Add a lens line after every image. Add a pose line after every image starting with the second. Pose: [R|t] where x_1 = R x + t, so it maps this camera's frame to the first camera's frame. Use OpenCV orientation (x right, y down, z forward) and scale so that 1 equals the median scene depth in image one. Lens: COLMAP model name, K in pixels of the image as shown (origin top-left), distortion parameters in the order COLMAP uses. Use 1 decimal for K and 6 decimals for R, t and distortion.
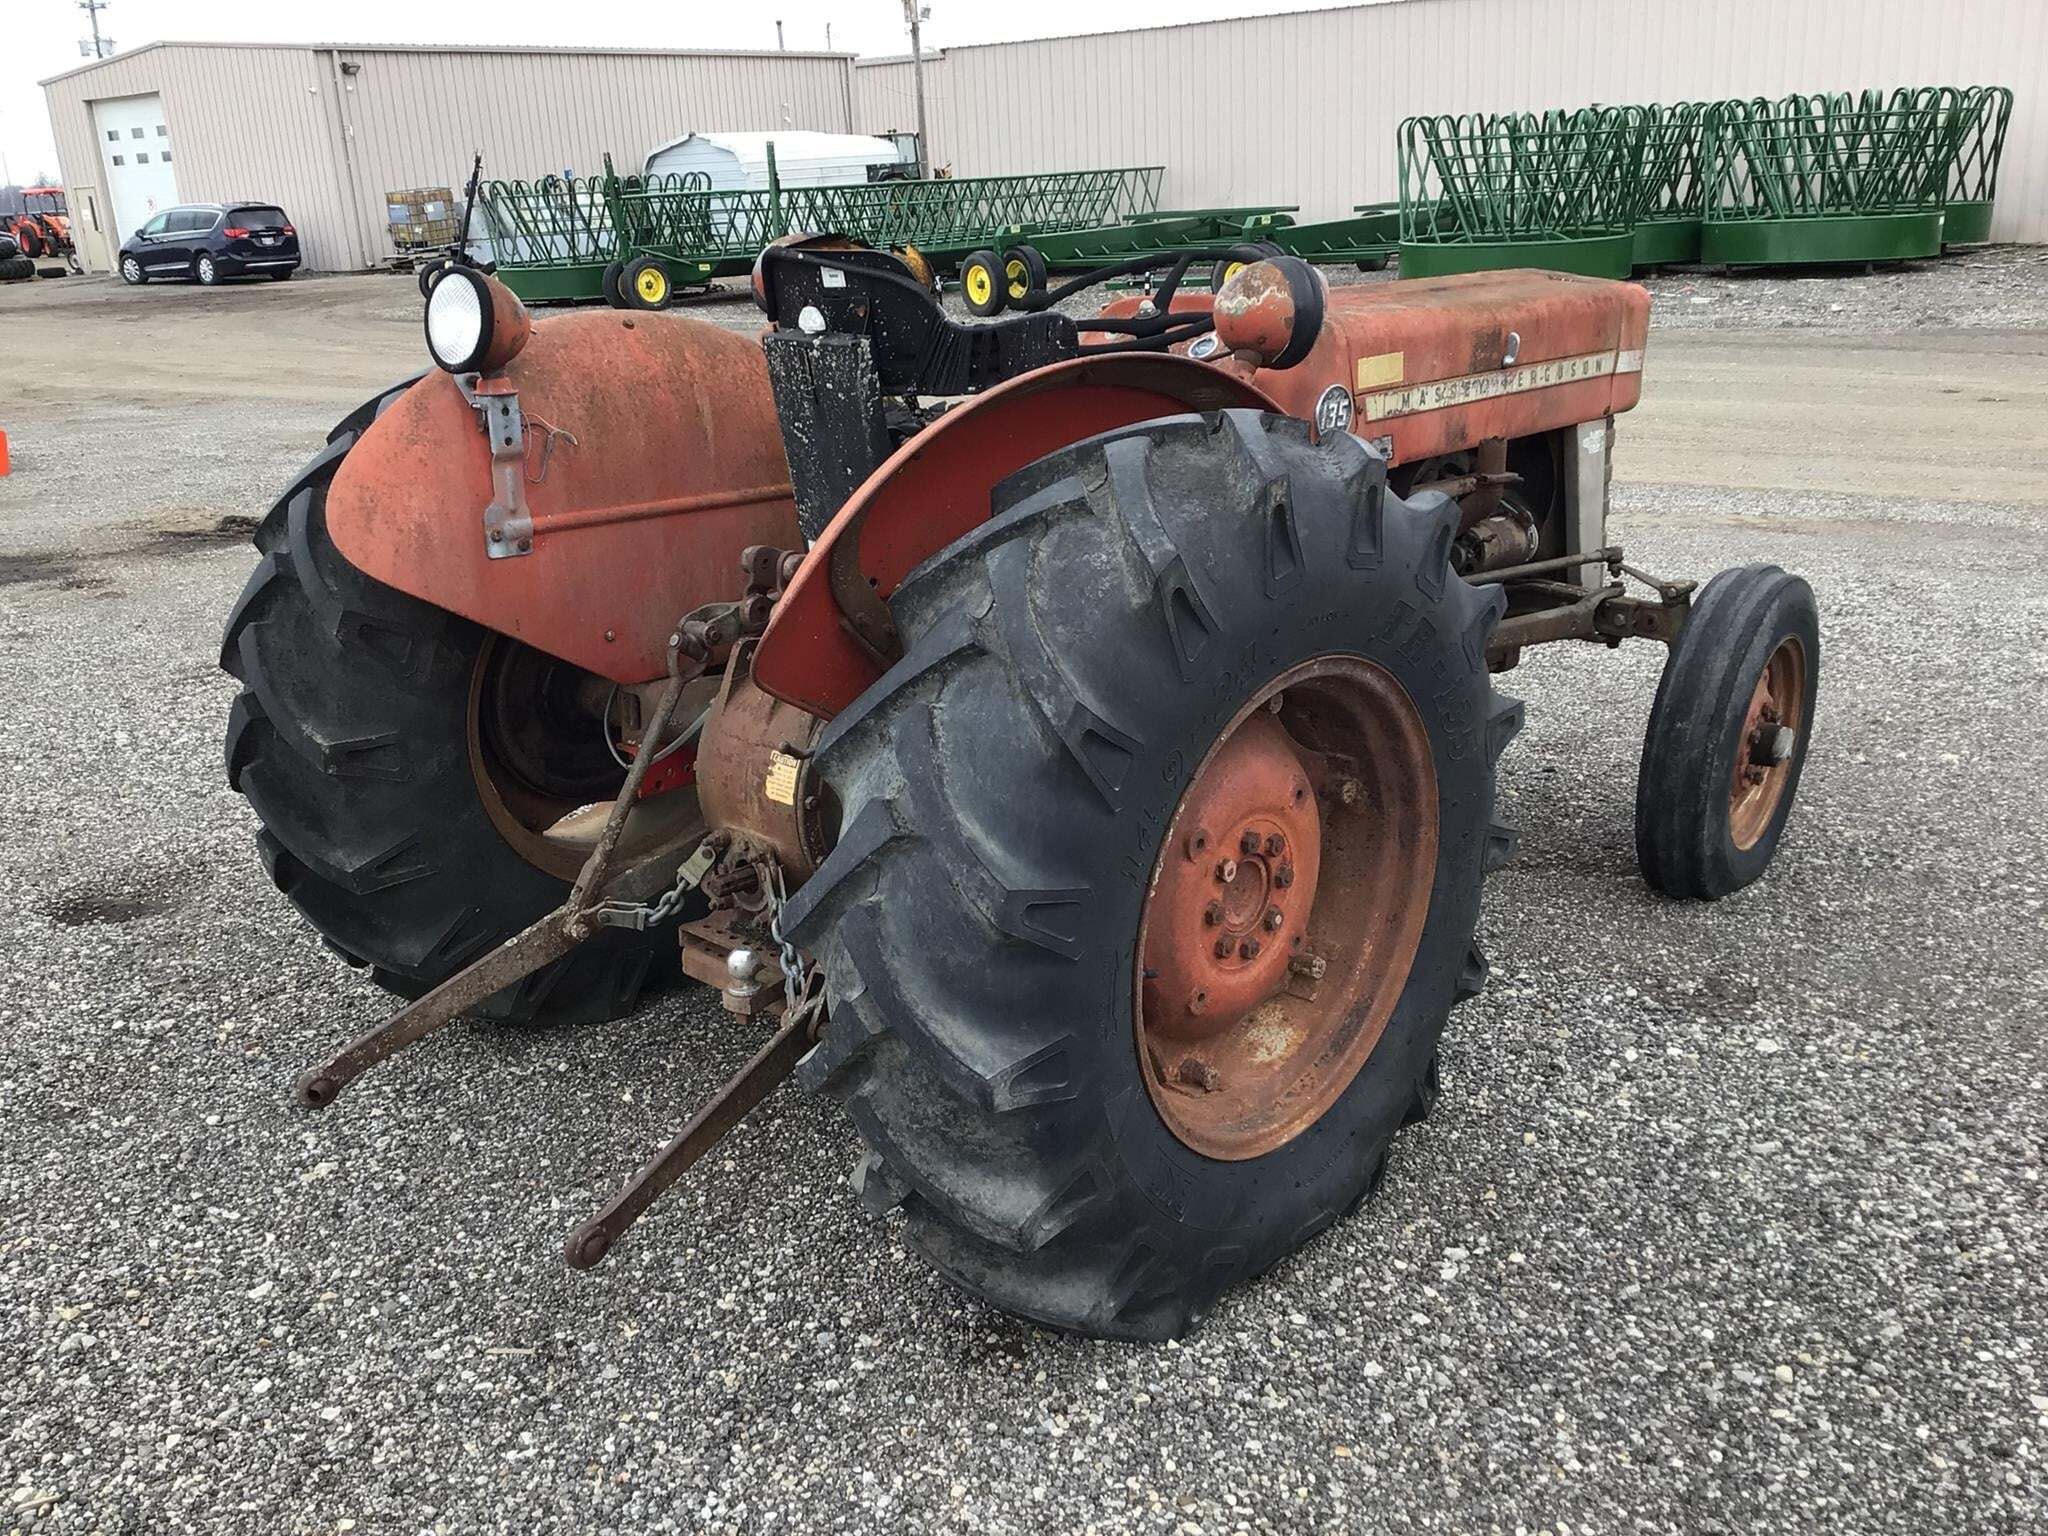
lens RADIAL K [[1838.3, 0, 1030.7], [0, 1838.3, 766.6], [0, 0, 1]] dist [0.074786, -0.101908]
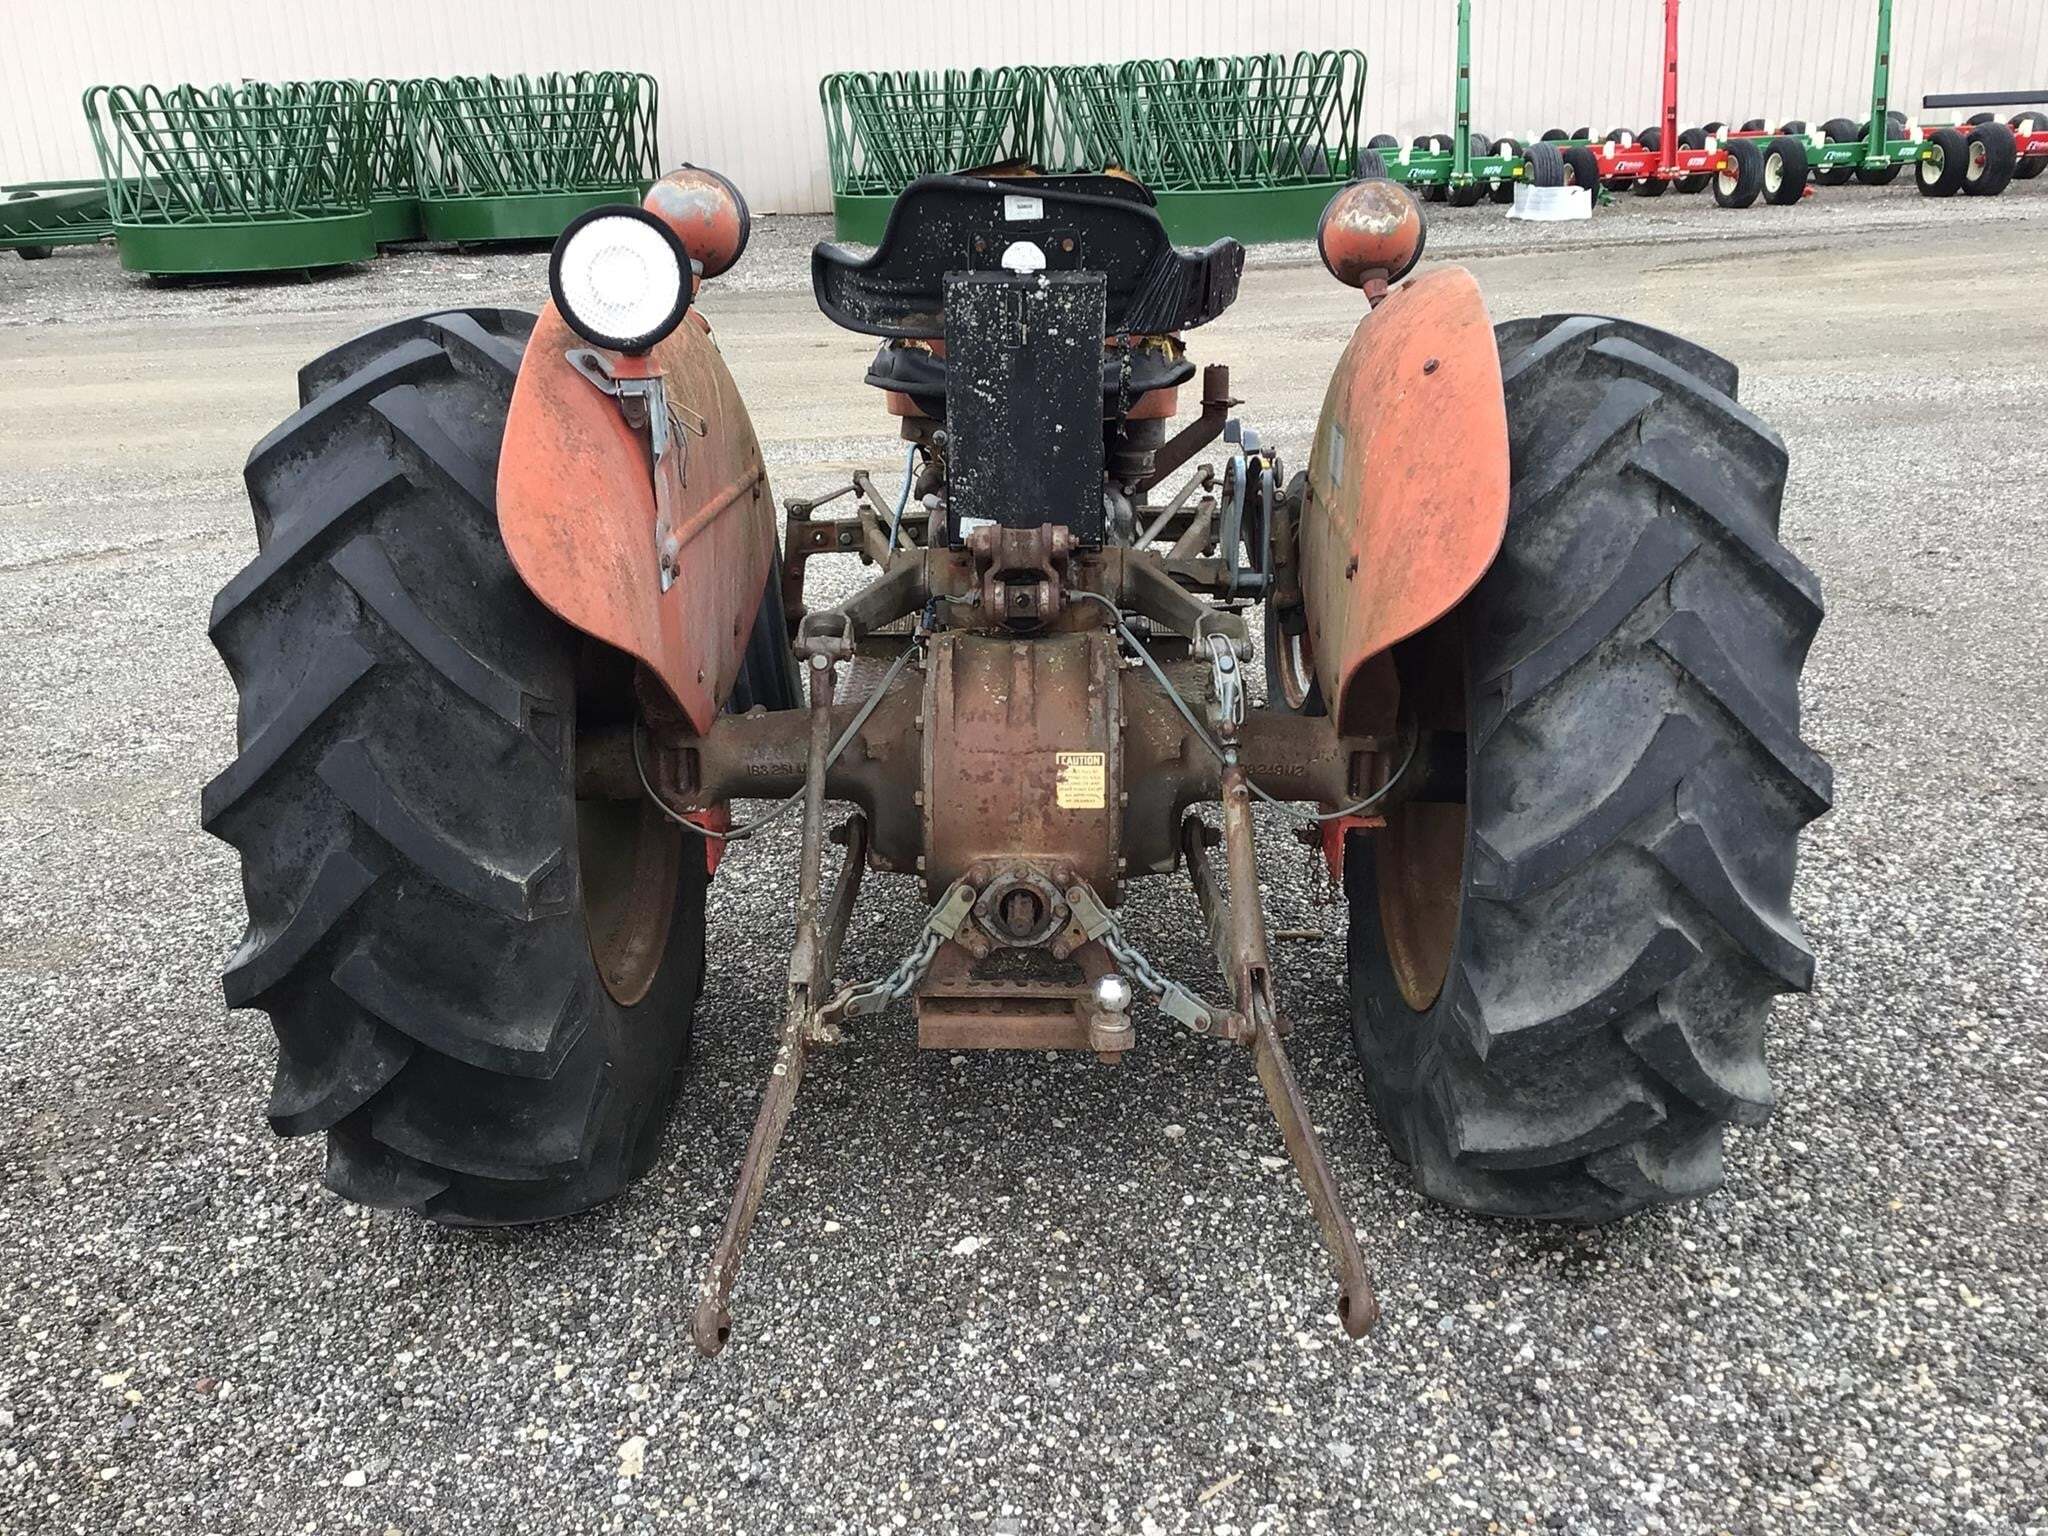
lens RADIAL K [[1838.3, 0, 1030.7], [0, 1838.3, 766.6], [0, 0, 1]] dist [0.074786, -0.101908]
pose [[0.749473, -0.208662, 0.628292, -0.689855], [0.203992, 0.975642, 0.080684, -0.074885], [-0.629823, 0.067696, 0.773783, 0.329912]]
